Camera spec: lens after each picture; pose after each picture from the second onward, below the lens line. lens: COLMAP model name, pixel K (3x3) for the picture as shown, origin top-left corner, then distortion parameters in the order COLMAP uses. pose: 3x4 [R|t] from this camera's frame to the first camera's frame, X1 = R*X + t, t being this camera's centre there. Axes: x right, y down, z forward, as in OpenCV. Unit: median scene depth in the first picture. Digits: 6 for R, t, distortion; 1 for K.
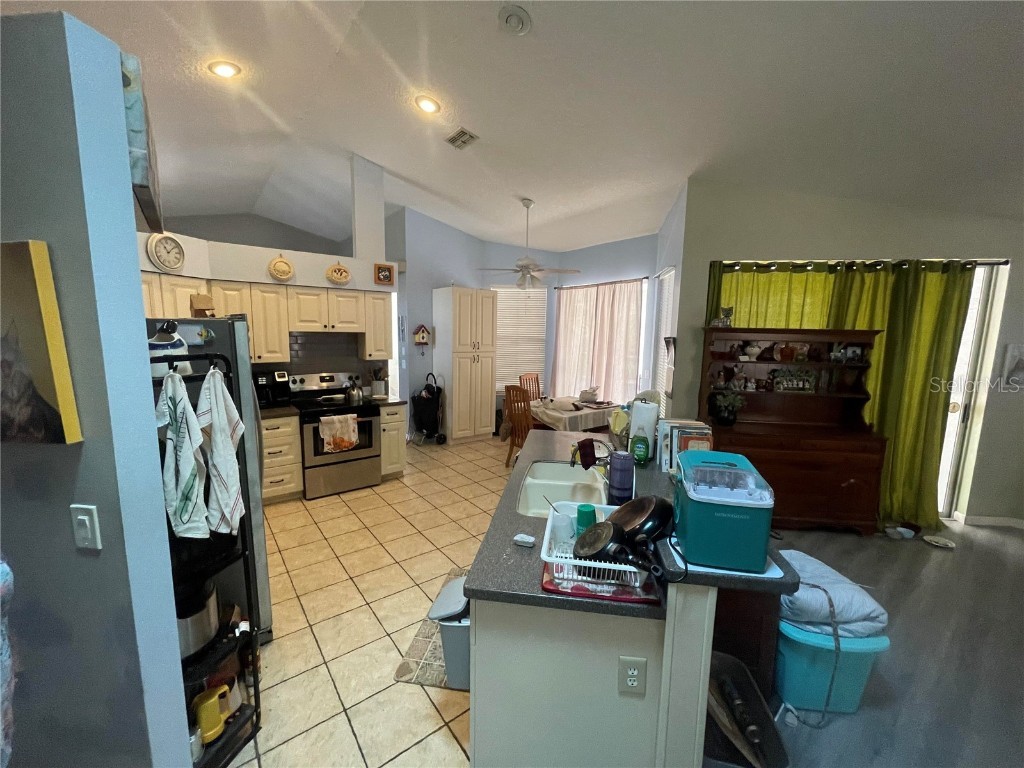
lens RADIAL K [[413.3, 0, 513.7], [0, 413.3, 384.2], [0, 0, 1]] dist [0.000793, -0.000221]
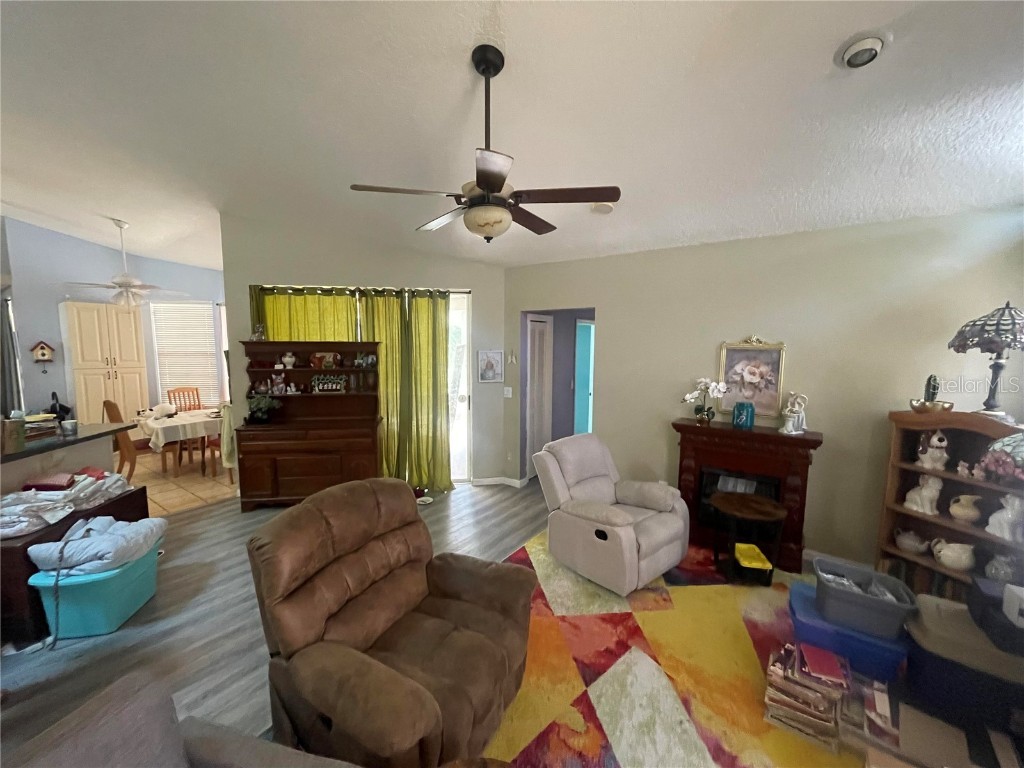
lens RADIAL K [[413.3, 0, 512.8], [0, 413.3, 382.0], [0, 0, 1]] dist [0.000793, -0.000221]
pose [[0.959083, -0.040285, 0.280245, 0.819969], [0.050231, 0.998334, -0.028393, 0.046786], [-0.278634, 0.041308, 0.959509, -0.312486]]
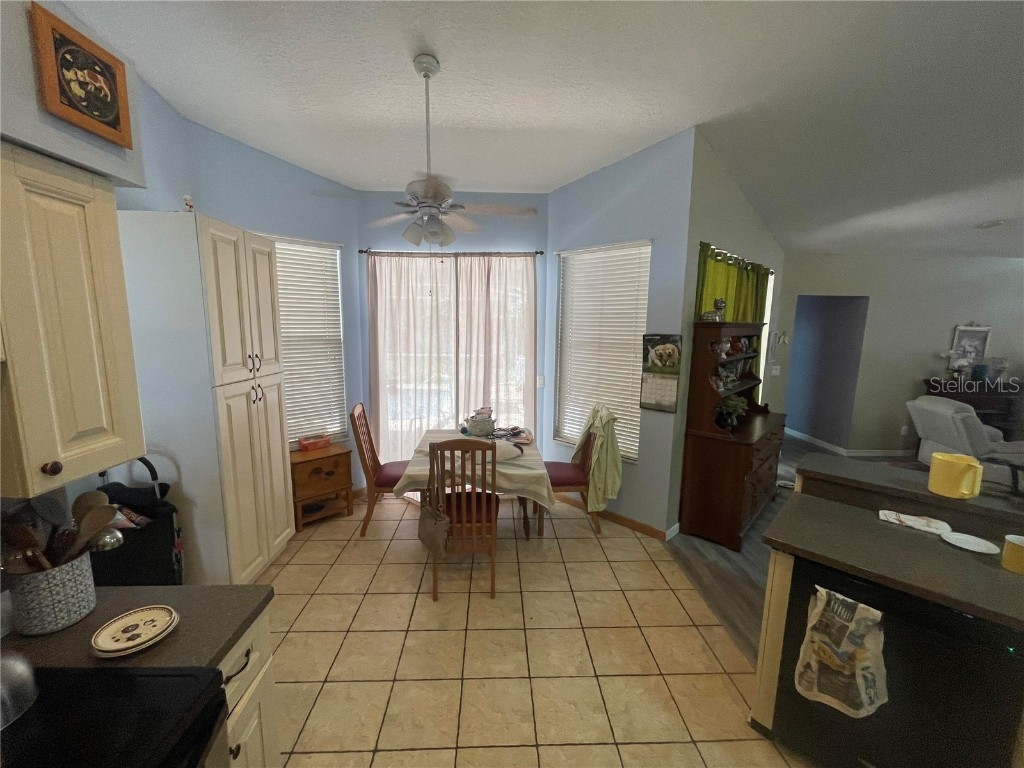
lens RADIAL K [[413.3, 0, 510.0], [0, 413.3, 387.4], [0, 0, 1]] dist [0.000793, -0.000221]
pose [[0.581426, -0.136451, 0.802075, -0.429896], [0.108053, 0.990054, 0.090102, -0.118979], [-0.806392, 0.034279, 0.590387, 0.794461]]
